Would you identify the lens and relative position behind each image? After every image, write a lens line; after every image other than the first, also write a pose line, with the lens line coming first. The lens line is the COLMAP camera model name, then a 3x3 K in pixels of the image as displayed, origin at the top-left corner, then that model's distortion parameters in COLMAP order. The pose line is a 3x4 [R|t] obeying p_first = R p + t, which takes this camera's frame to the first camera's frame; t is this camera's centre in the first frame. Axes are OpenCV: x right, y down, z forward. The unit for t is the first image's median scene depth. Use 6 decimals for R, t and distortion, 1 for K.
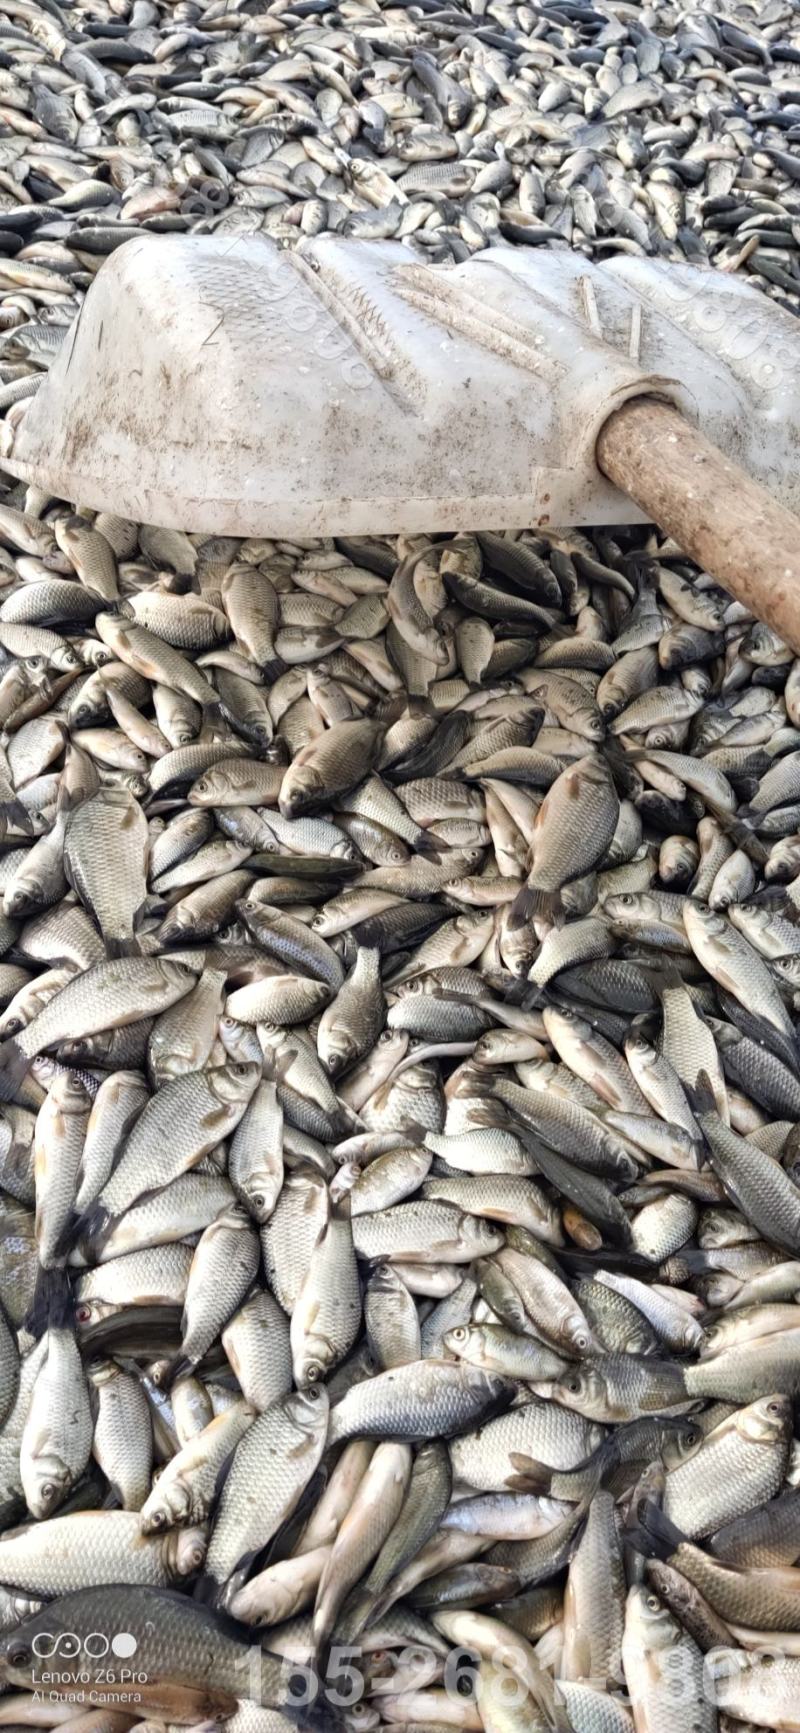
lens RADIAL K [[1272.6, 0, 358.8], [0, 1272.6, 858.7], [0, 0, 1]] dist [0.100808, -0.159300]
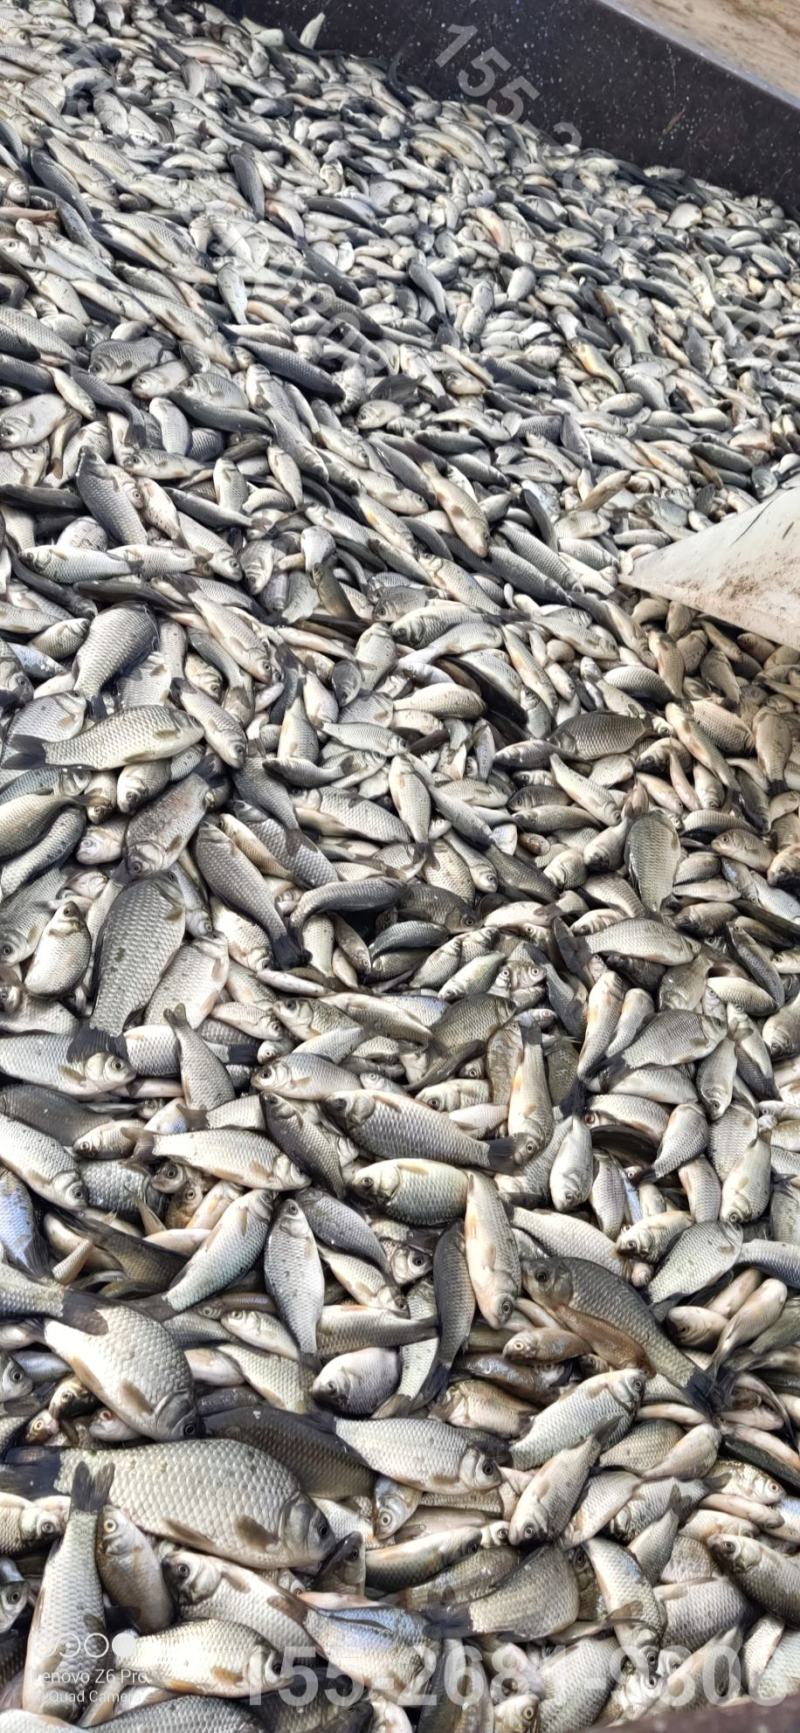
lens RADIAL K [[1272.6, 0, 358.8], [0, 1272.6, 858.7], [0, 0, 1]] dist [0.100808, -0.159300]
pose [[0.914760, 0.376980, -0.145262, -0.312707], [-0.392453, 0.914534, -0.098024, 0.288993], [0.095893, 0.146677, 0.984525, -0.456345]]
